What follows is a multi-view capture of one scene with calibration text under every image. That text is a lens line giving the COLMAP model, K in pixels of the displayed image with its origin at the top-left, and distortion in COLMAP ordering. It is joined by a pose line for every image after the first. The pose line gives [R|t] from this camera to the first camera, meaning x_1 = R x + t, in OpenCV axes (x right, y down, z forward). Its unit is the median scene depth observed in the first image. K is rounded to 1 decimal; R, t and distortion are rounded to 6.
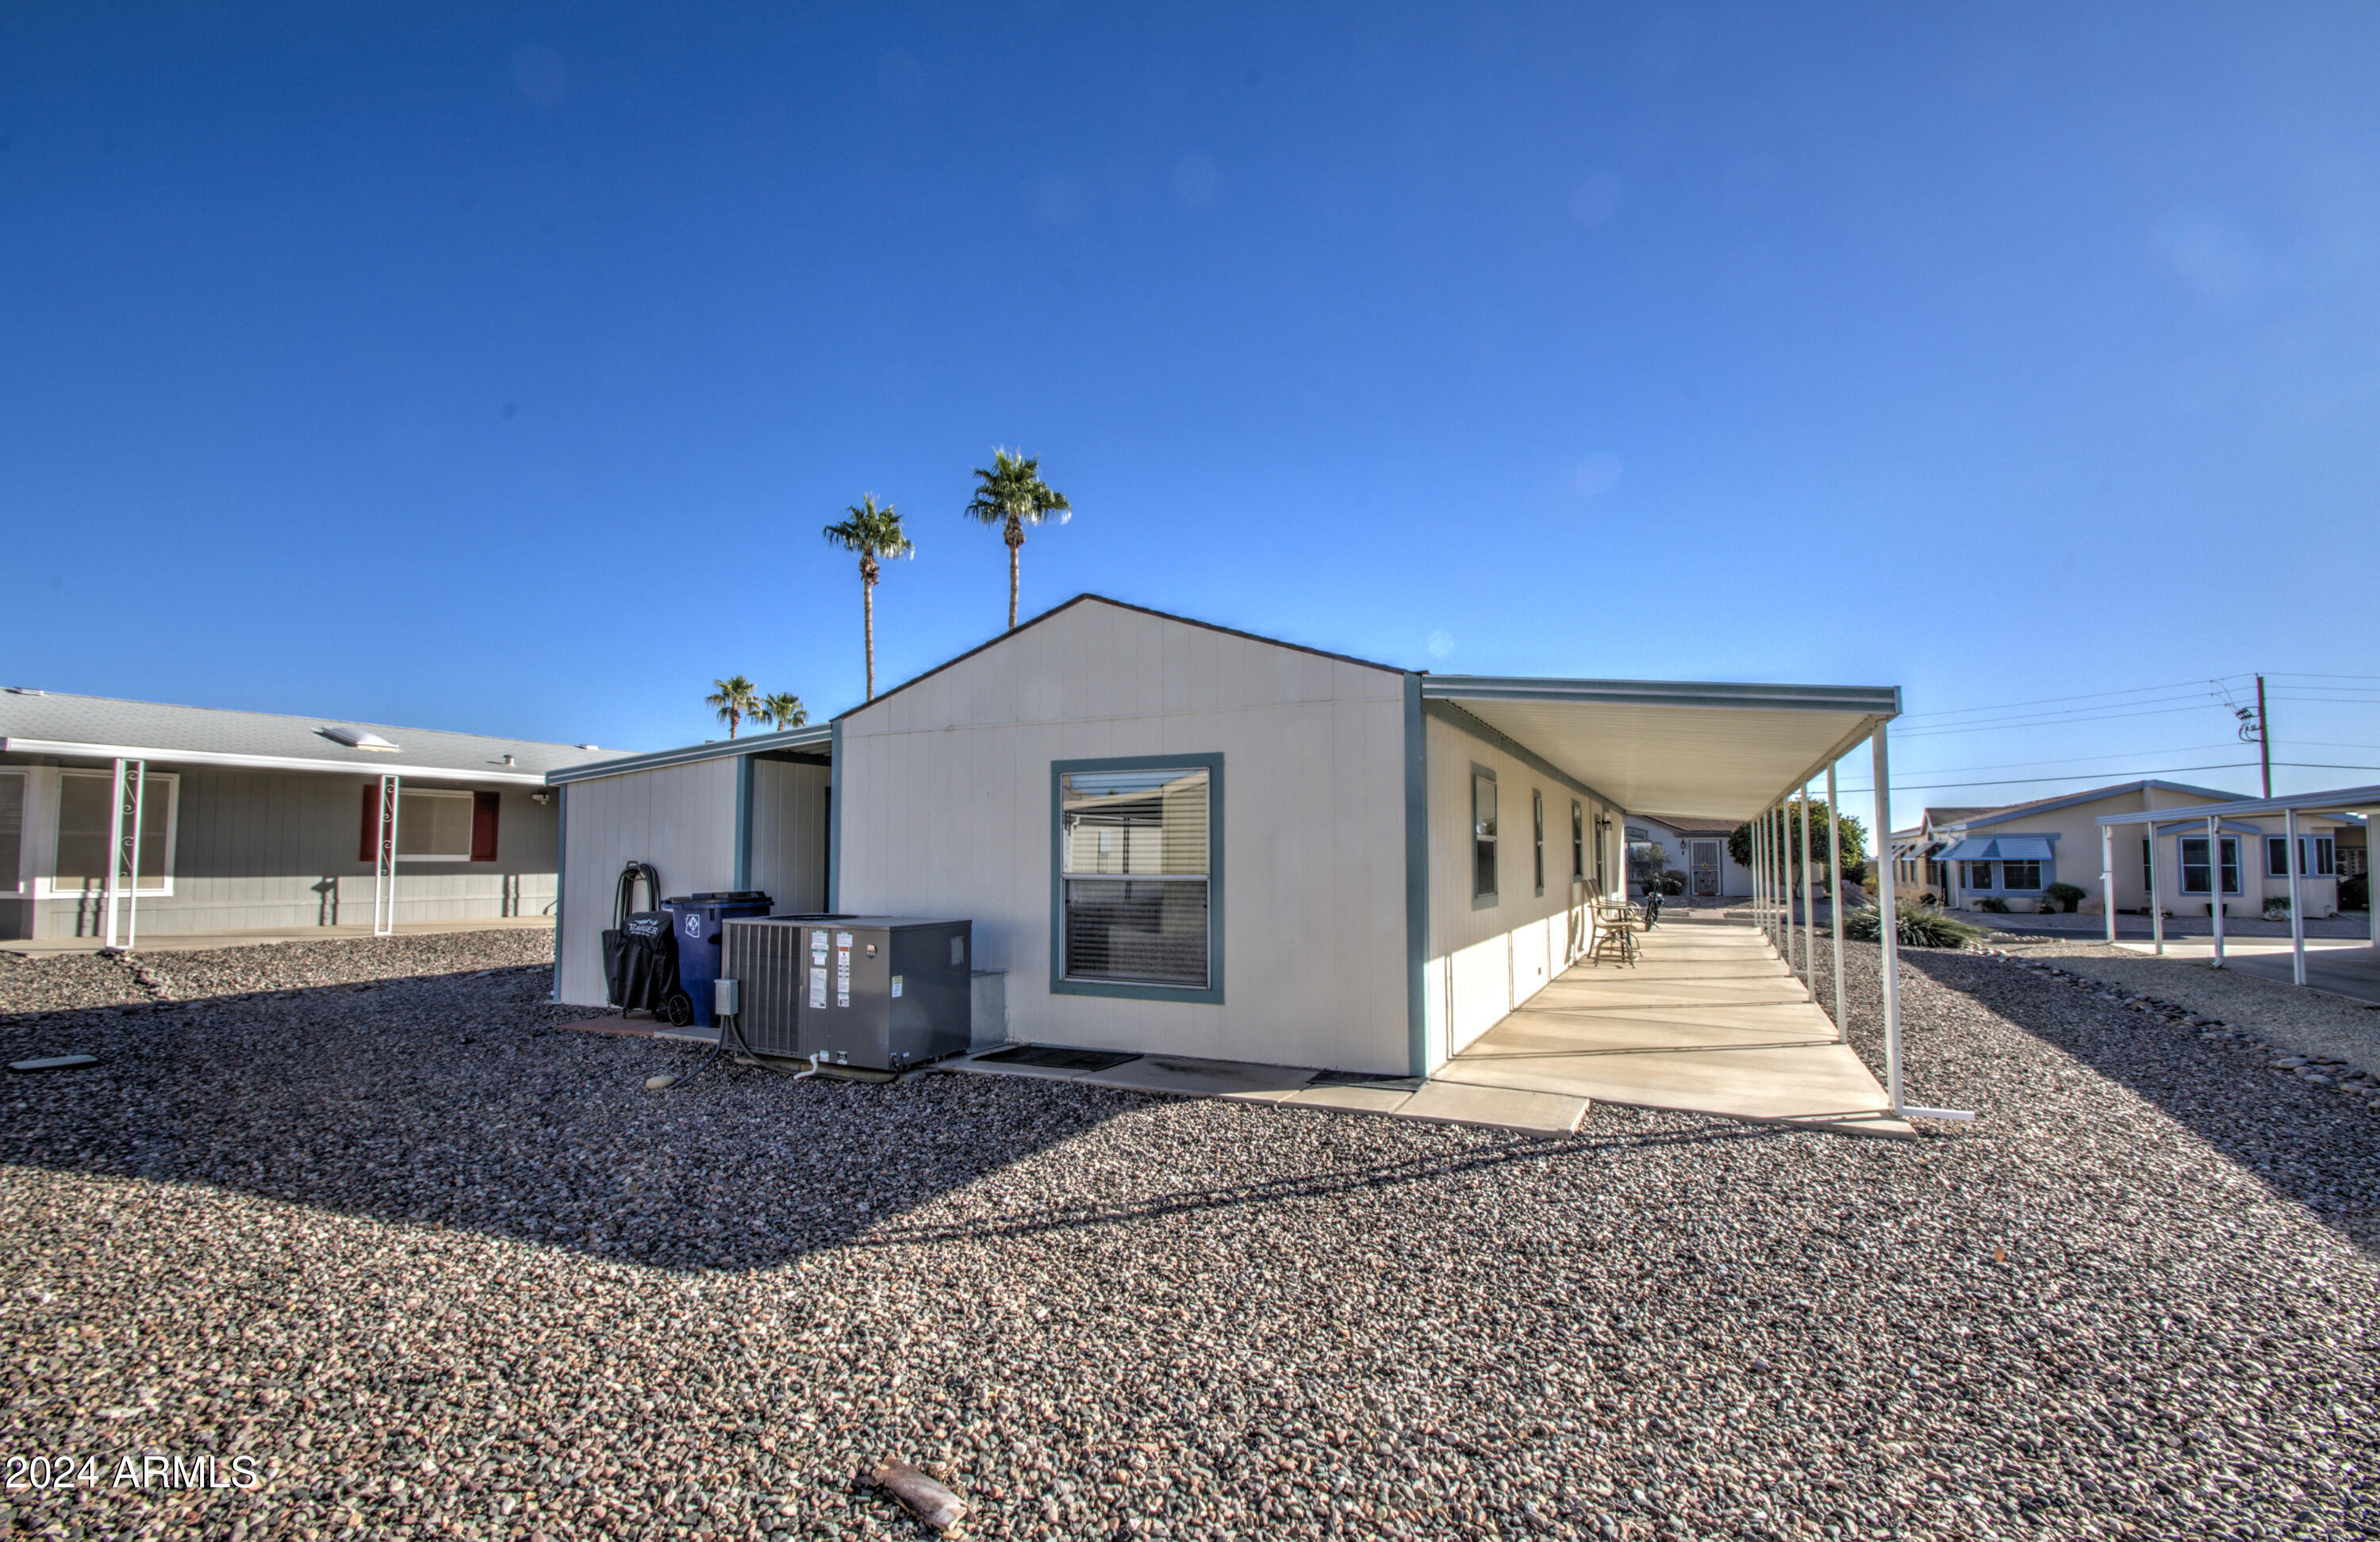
lens RADIAL K [[1074.4, 0, 1200.0], [0, 1074.4, 801.0], [0, 0, 1]] dist [0.020643, 0.000003]
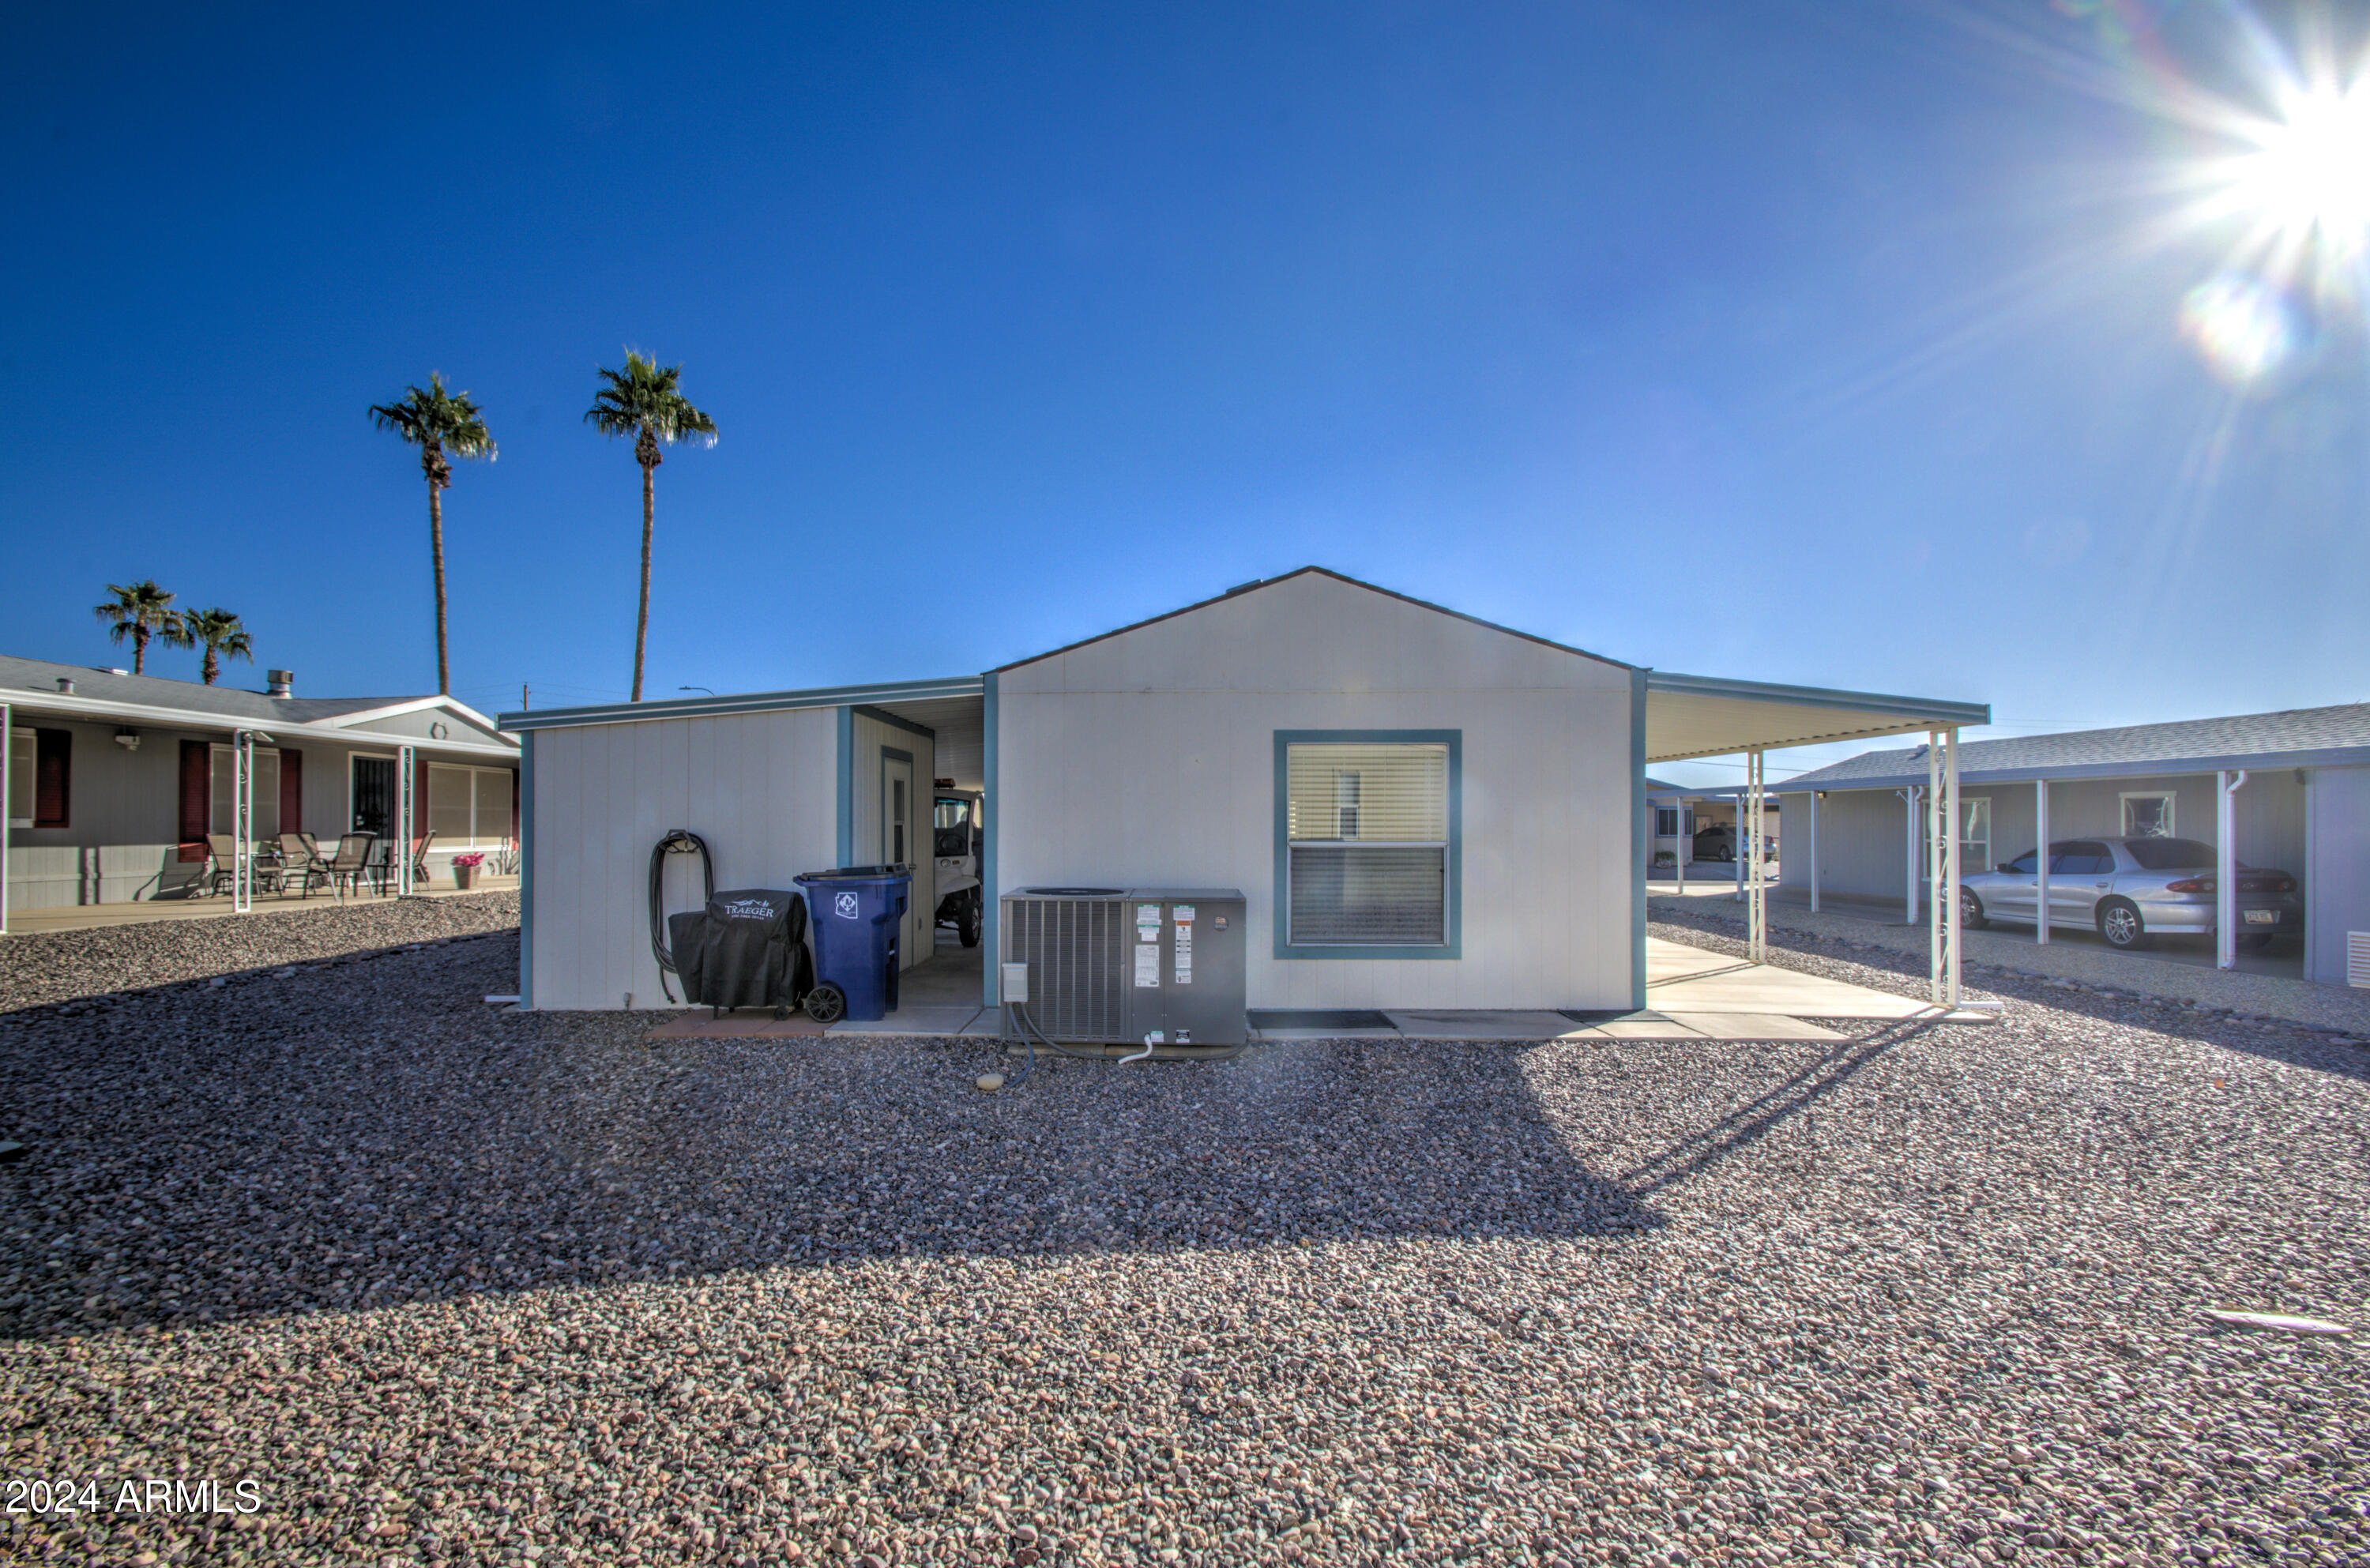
lens RADIAL K [[1041.4, 0, 1189.4], [0, 1041.4, 827.7], [0, 0, 1]] dist [-0.000175, -0.000487]
pose [[0.901487, -0.000751, 0.432805, -0.278185], [-0.024085, 0.998362, 0.051900, 0.002321], [-0.432135, -0.057211, 0.899992, 0.069204]]
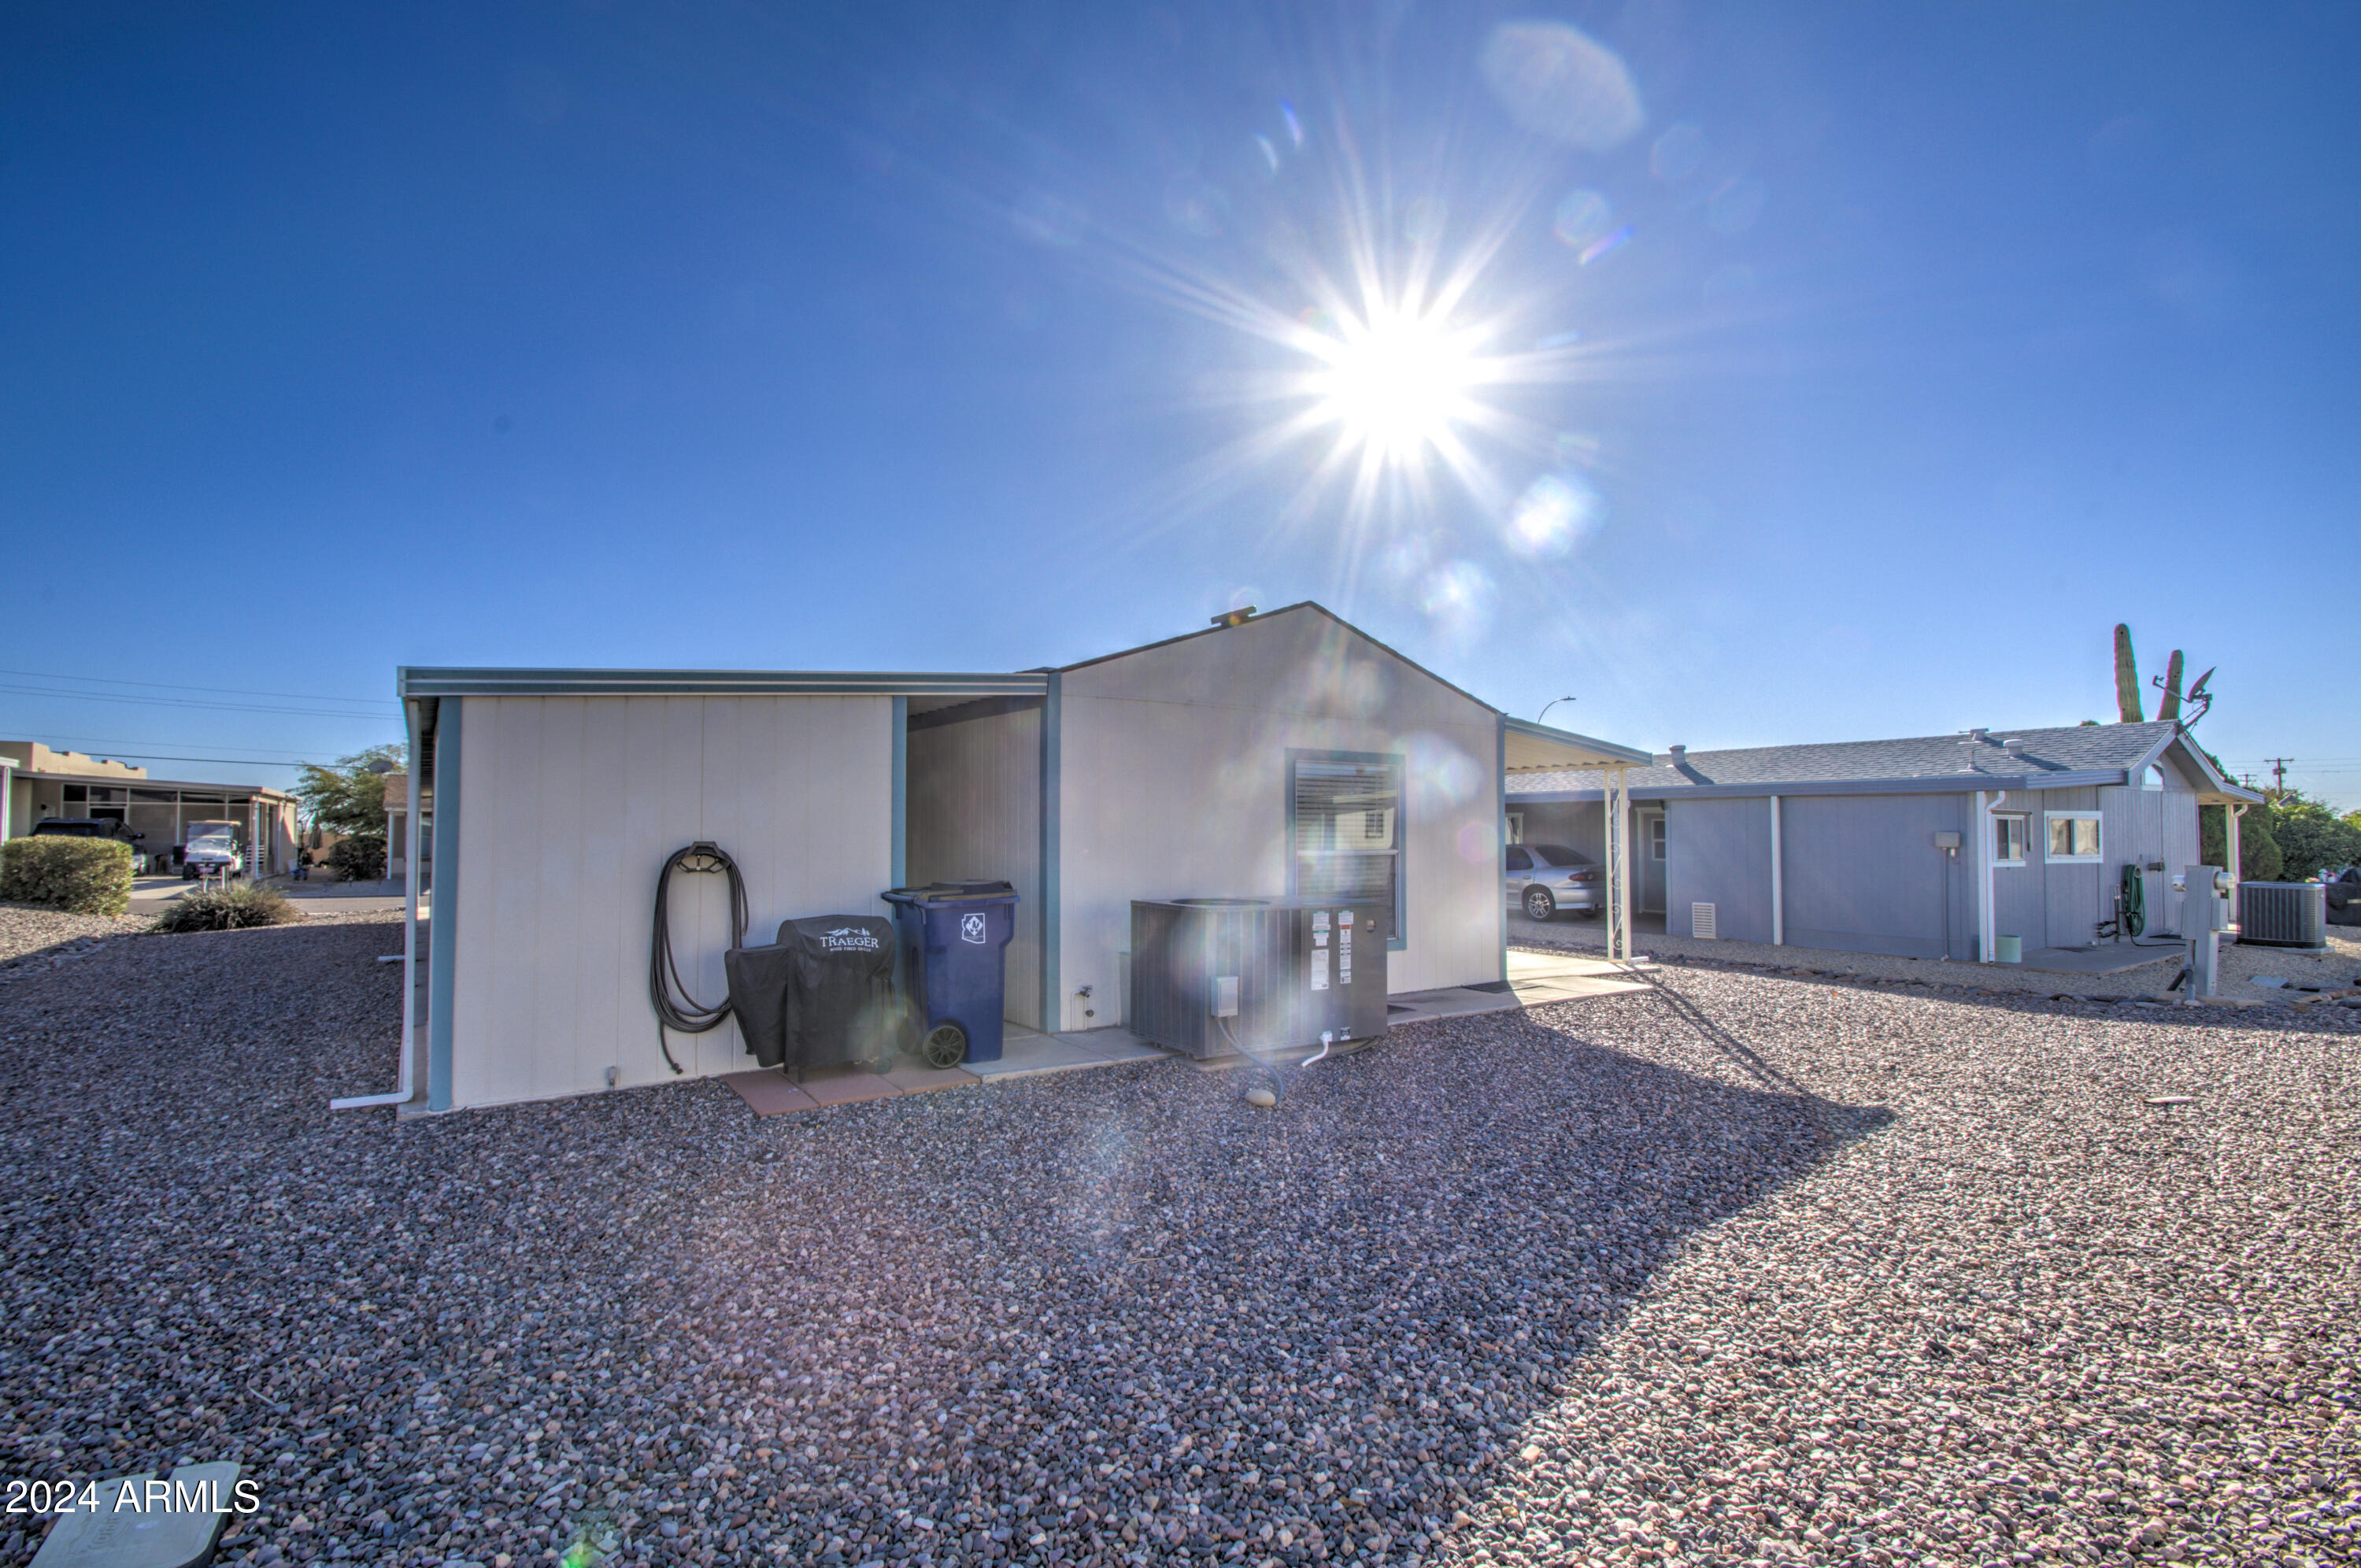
lens RADIAL K [[1037.4, 0, 1184.9], [0, 1037.4, 827.6], [0, 0, 1]] dist [-0.000175, -0.000487]
pose [[0.494904, 0.007518, 0.868915, -0.483938], [-0.048353, 0.998652, 0.018899, 0.012540], [-0.867602, -0.051368, 0.494600, 0.251857]]
